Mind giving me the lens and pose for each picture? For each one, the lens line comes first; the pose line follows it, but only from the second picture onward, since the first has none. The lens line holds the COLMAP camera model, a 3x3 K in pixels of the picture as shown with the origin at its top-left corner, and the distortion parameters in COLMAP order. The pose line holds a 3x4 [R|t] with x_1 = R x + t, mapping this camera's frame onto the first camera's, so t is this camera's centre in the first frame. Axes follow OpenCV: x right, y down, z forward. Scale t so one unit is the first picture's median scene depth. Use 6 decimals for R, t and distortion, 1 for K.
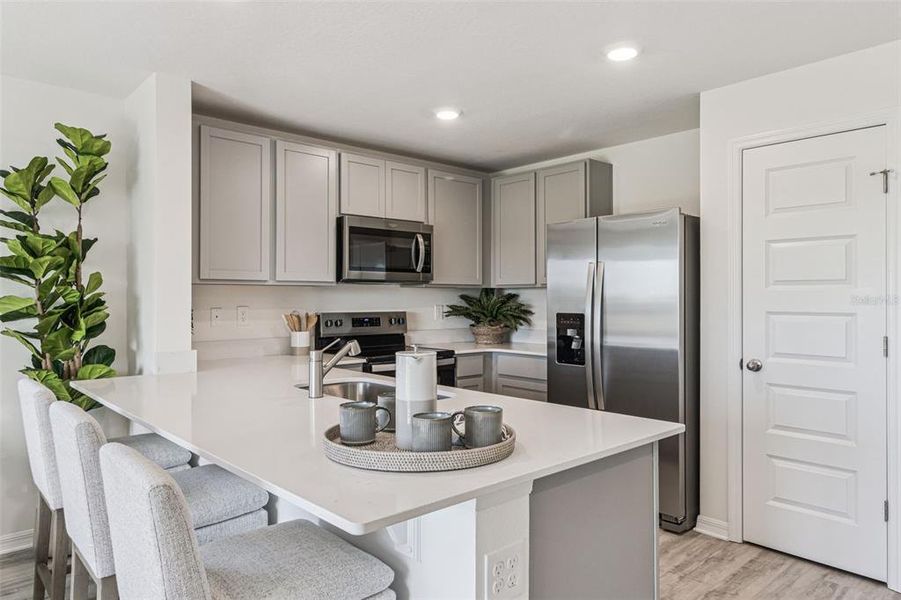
lens RADIAL K [[583.5, 0, 450.5], [0, 583.5, 300.0], [0, 0, 1]] dist [-0.001189, 0.000840]
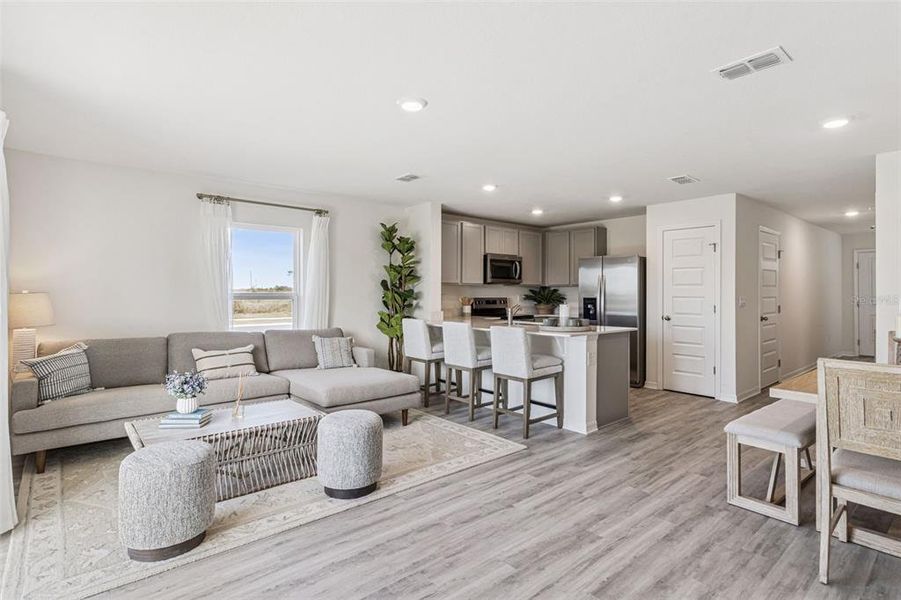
lens RADIAL K [[454.9, 0, 454.9], [0, 454.9, 293.6], [0, 0, 1]] dist [-0.001530, 0.000029]
pose [[0.999832, 0.002756, -0.018121, -0.266674], [-0.002786, 0.999995, -0.001652, 0.009841], [0.018117, 0.001703, 0.999834, -0.724007]]
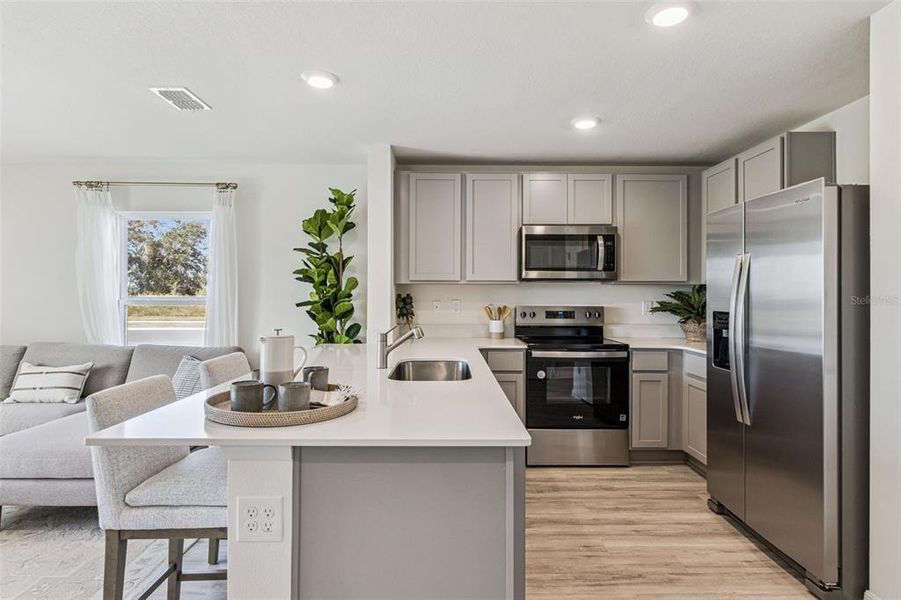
lens RADIAL K [[471.2, 0, 452.5], [0, 471.2, 292.0], [0, 0, 1]] dist [0.000530, 0.000085]
pose [[0.750699, -0.000211, -0.660644, 0.342561], [-0.005824, 0.999959, -0.006937, 0.000023], [0.660619, 0.009055, 0.750667, 0.165190]]
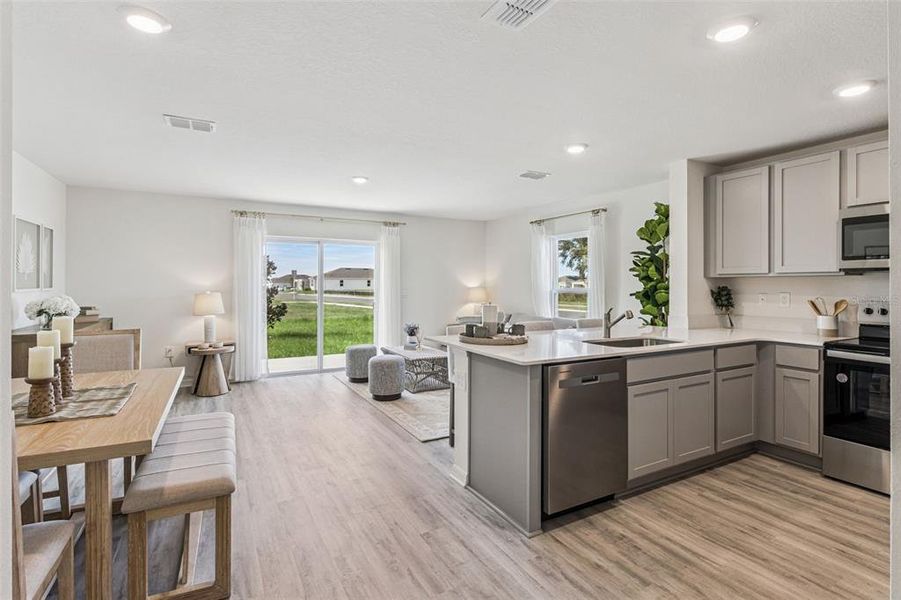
lens RADIAL K [[440.2, 0, 451.0], [0, 440.2, 286.4], [0, 0, 1]] dist [-0.002034, -0.001281]
pose [[-0.230549, 0.000875, -0.973060, 0.736884], [-0.008124, 0.999963, 0.002824, 0.000126], [0.973027, 0.008556, -0.230533, 0.474573]]
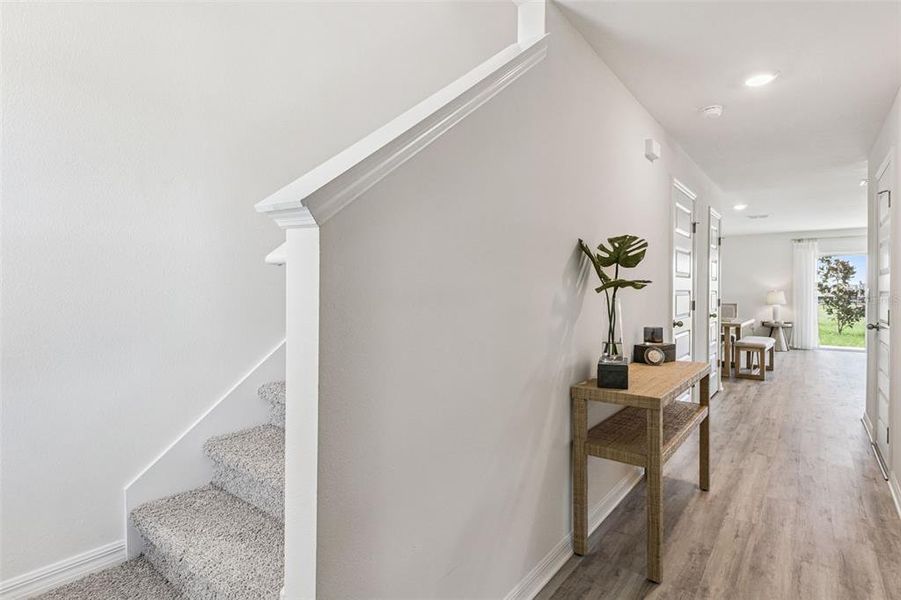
lens RADIAL K [[446.7, 0, 450.2], [0, 446.7, 271.8], [0, 0, 1]] dist [0.005097, 0.001100]
pose [[-0.985988, -0.032064, -0.163708, 1.607496], [-0.031360, 0.999484, -0.006887, 0.000077], [0.163844, -0.001656, -0.986485, 1.418019]]
